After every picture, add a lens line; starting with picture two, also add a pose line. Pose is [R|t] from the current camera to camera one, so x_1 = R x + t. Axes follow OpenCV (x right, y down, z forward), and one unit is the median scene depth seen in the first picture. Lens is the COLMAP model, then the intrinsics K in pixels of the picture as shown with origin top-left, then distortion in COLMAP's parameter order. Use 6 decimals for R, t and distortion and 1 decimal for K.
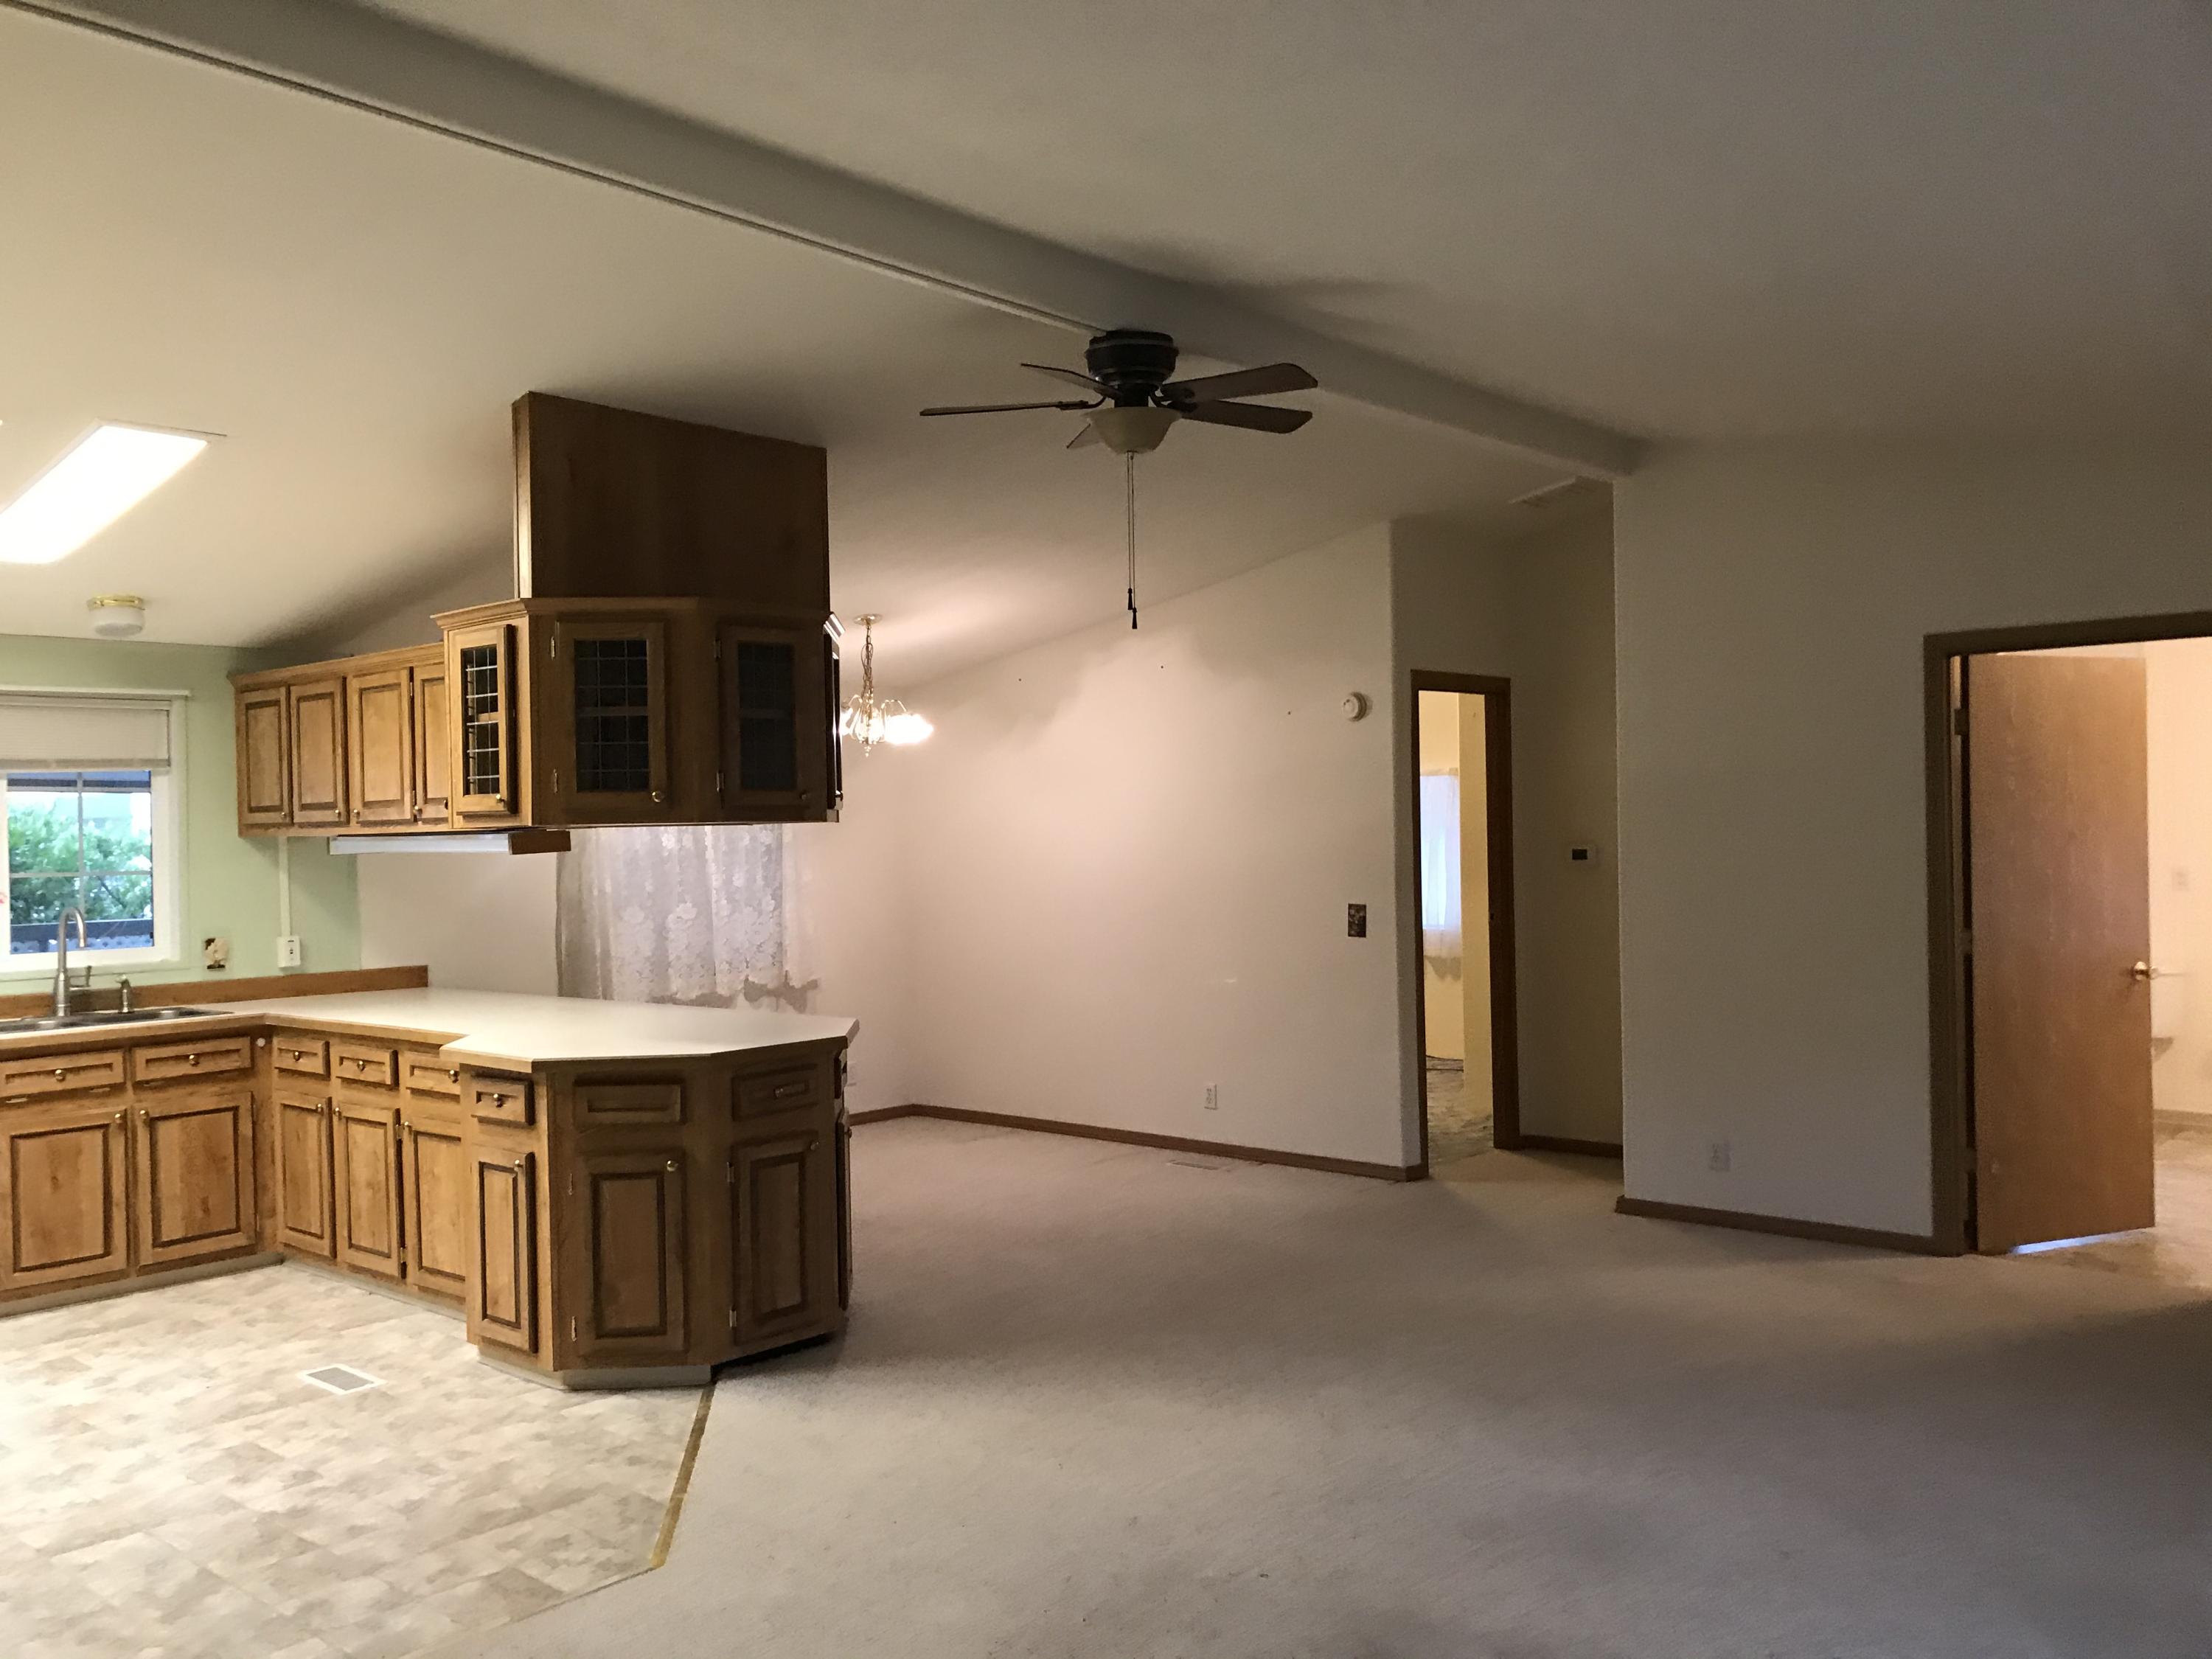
lens RADIAL K [[1797.6, 0, 1106.0], [0, 1797.6, 829.5], [0, 0, 1]] dist [-0.007931, -0.004831]
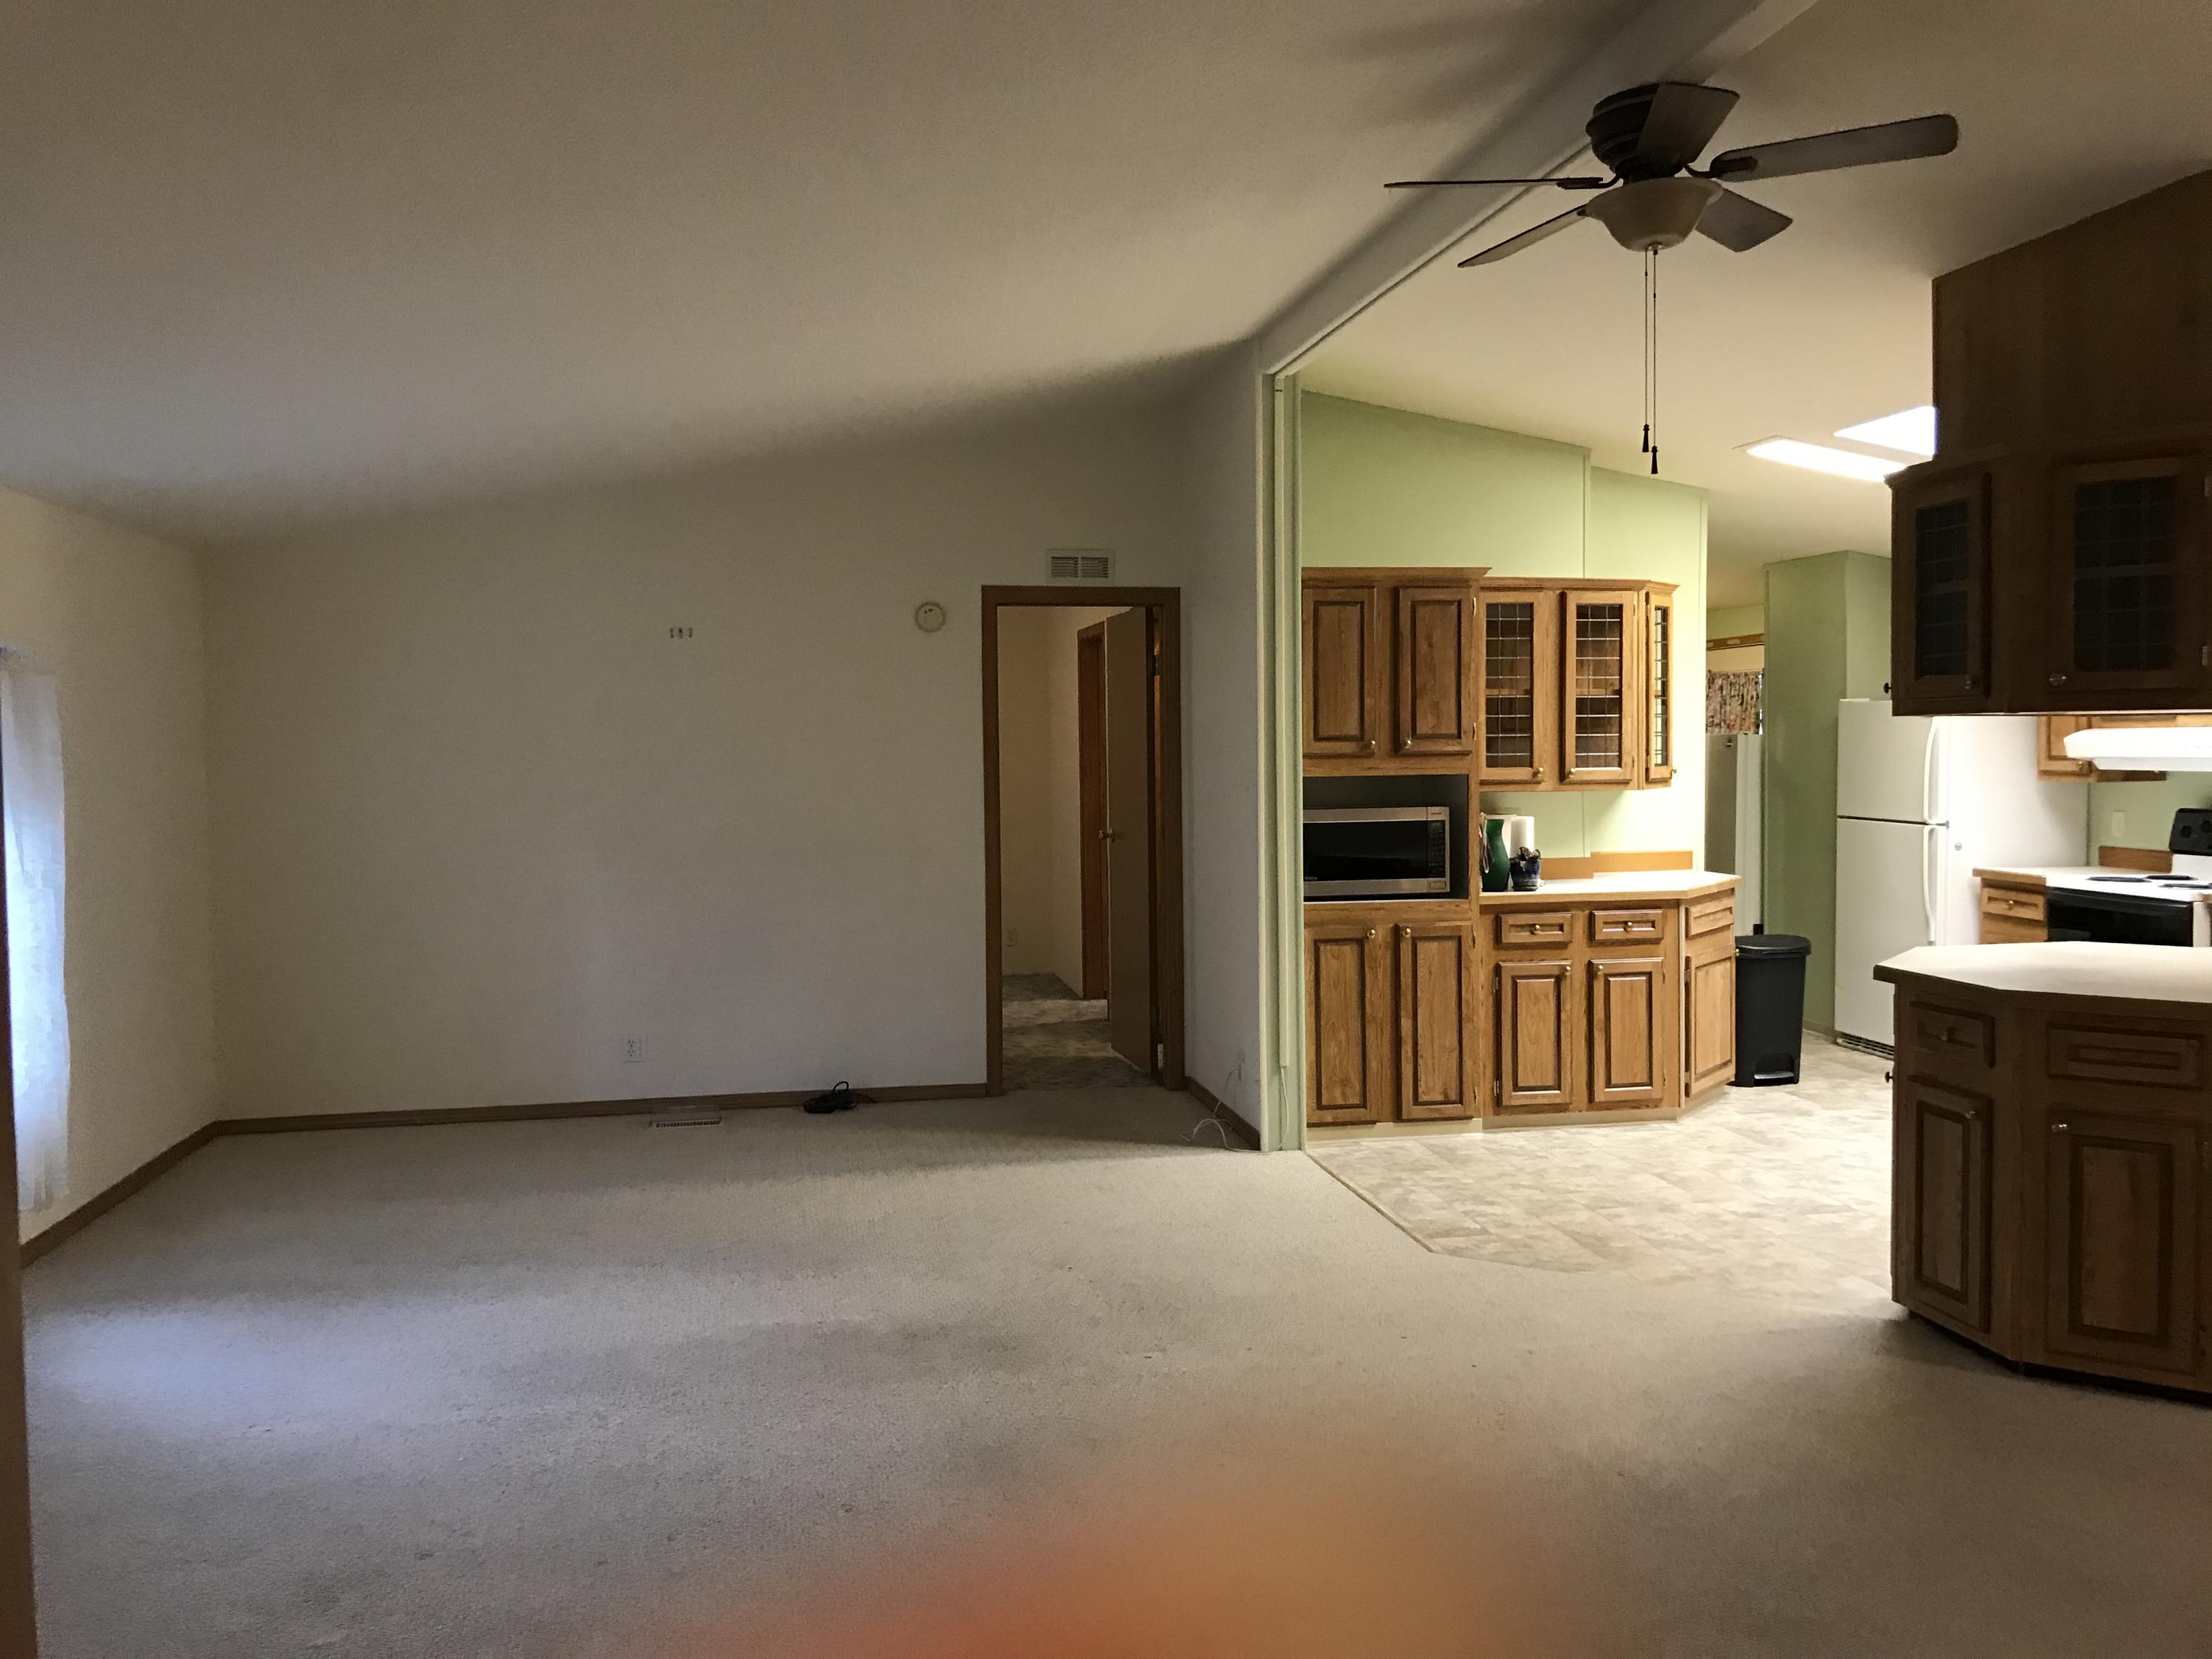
lens RADIAL K [[1794.8, 0, 1093.4], [0, 1794.8, 806.4], [0, 0, 1]] dist [0.016718, -0.020073]
pose [[-0.627887, 0.053000, -0.776498, 0.776128], [0.021426, 0.998478, 0.050826, -0.013625], [0.778010, 0.015276, -0.628066, 1.303192]]
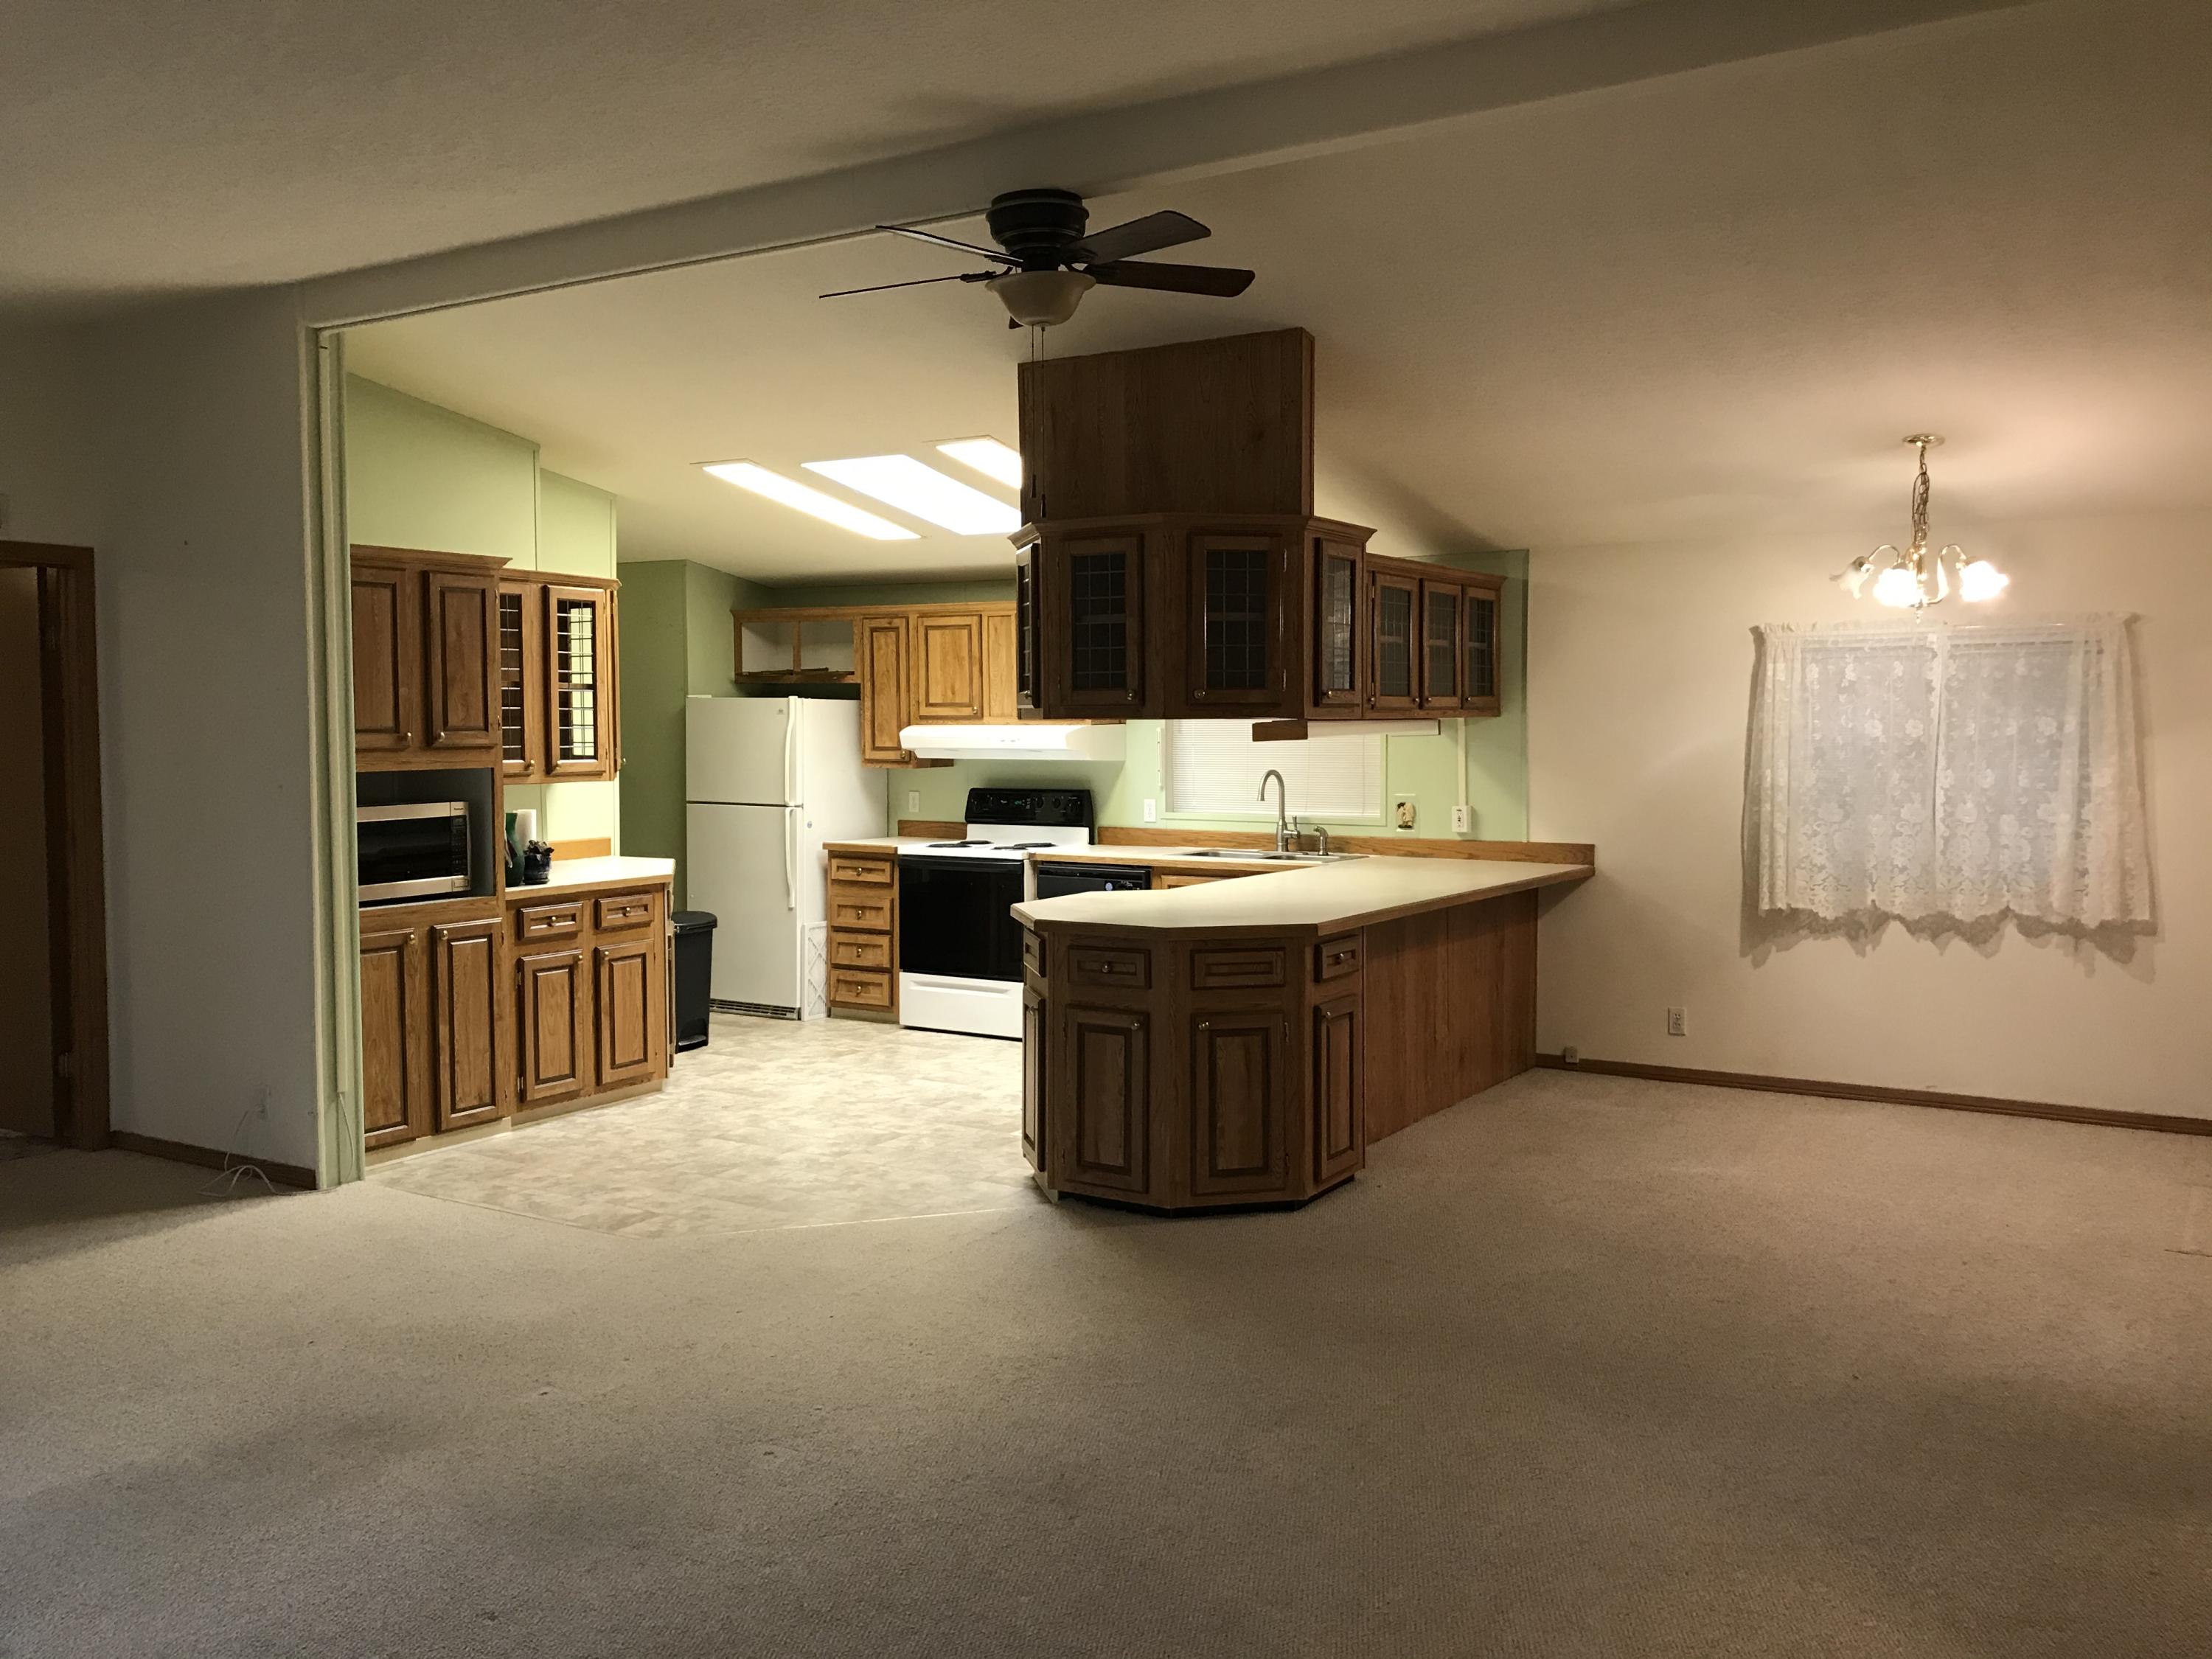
lens RADIAL K [[1796.4, 0, 1135.5], [0, 1796.4, 789.8], [0, 0, 1]] dist [0.007557, -0.013783]
pose [[0.179935, 0.058039, -0.981965, 0.942171], [-0.001991, 0.998277, 0.058638, -0.026158], [0.983677, -0.008596, 0.179740, 0.880528]]
